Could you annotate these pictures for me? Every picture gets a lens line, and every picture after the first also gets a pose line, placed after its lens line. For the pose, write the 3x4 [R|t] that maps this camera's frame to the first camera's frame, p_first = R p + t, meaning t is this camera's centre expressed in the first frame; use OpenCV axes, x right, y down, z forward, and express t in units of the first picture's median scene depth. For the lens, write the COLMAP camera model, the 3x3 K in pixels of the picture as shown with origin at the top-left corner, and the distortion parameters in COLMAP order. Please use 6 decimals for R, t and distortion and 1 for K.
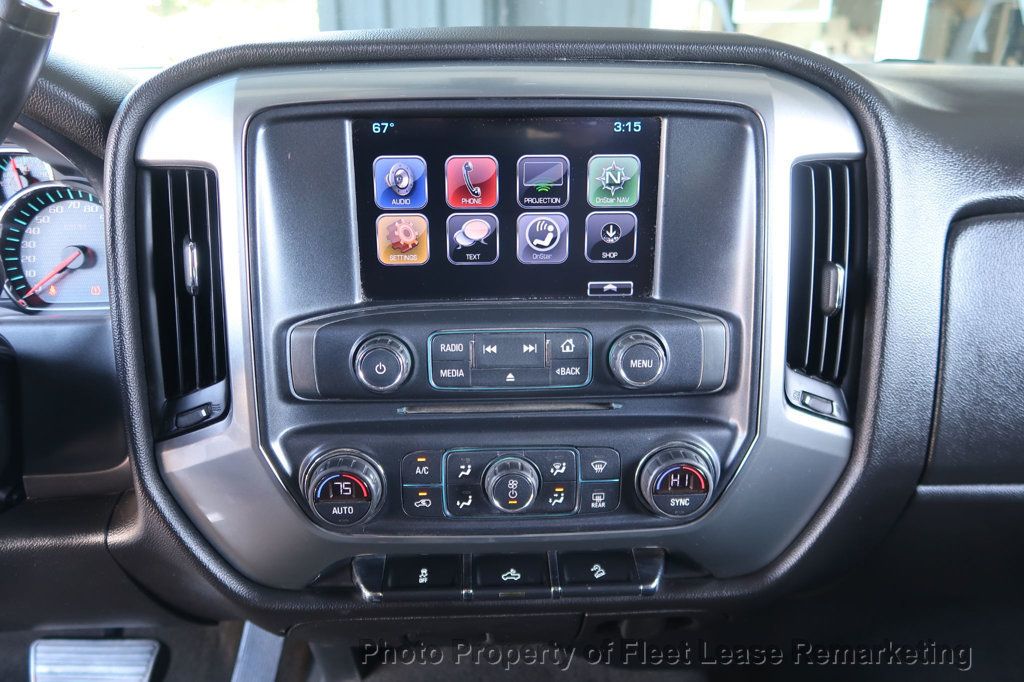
lens RADIAL K [[812.4, 0, 509.9], [0, 812.4, 347.1], [0, 0, 1]] dist [0.000949, 0.015587]
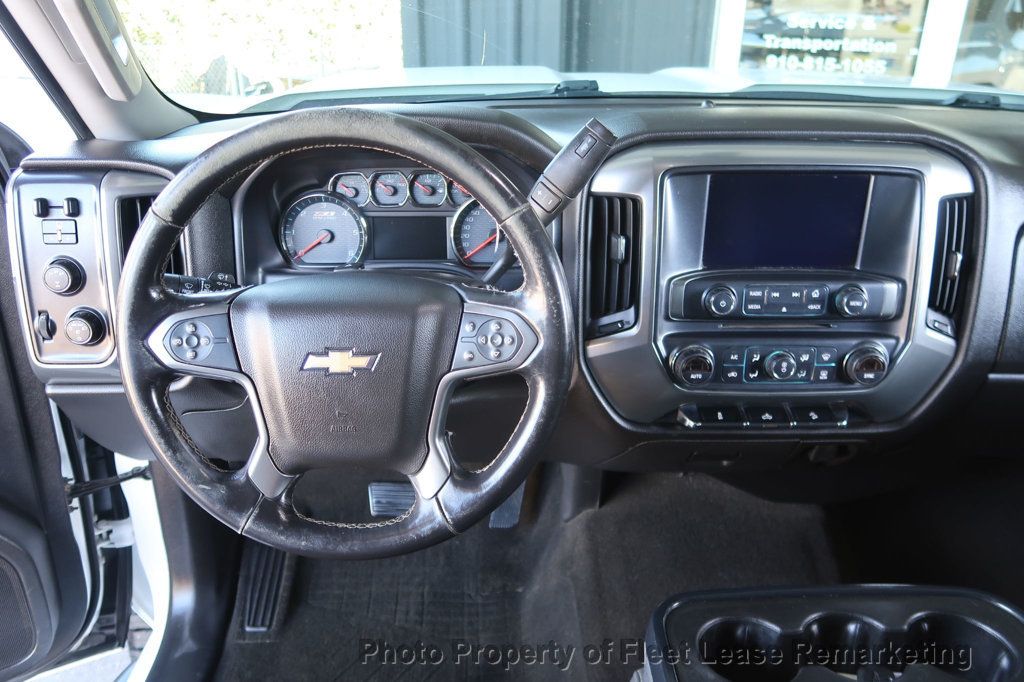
lens RADIAL K [[812.4, 0, 511.2], [0, 812.4, 339.3], [0, 0, 1]] dist [0.000949, 0.015587]
pose [[0.999805, 0.018316, -0.007400, -0.615141], [-0.017766, 0.997486, 0.068598, -0.012361], [0.008638, -0.068454, 0.997617, -0.905750]]
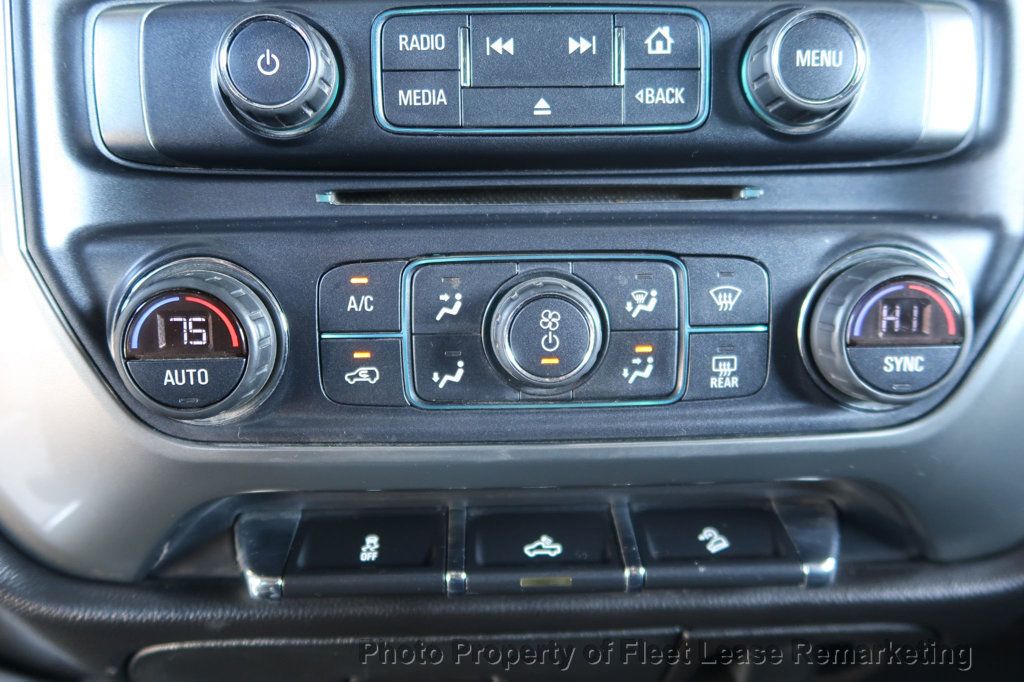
lens RADIAL K [[812.4, 0, 509.5], [0, 812.4, 342.2], [0, 0, 1]] dist [0.000949, 0.015587]
pose [[0.999927, -0.005427, -0.010760, -0.014228], [0.004183, 0.993649, -0.112445, 0.227004], [0.011302, 0.112391, 0.993600, 0.519160]]
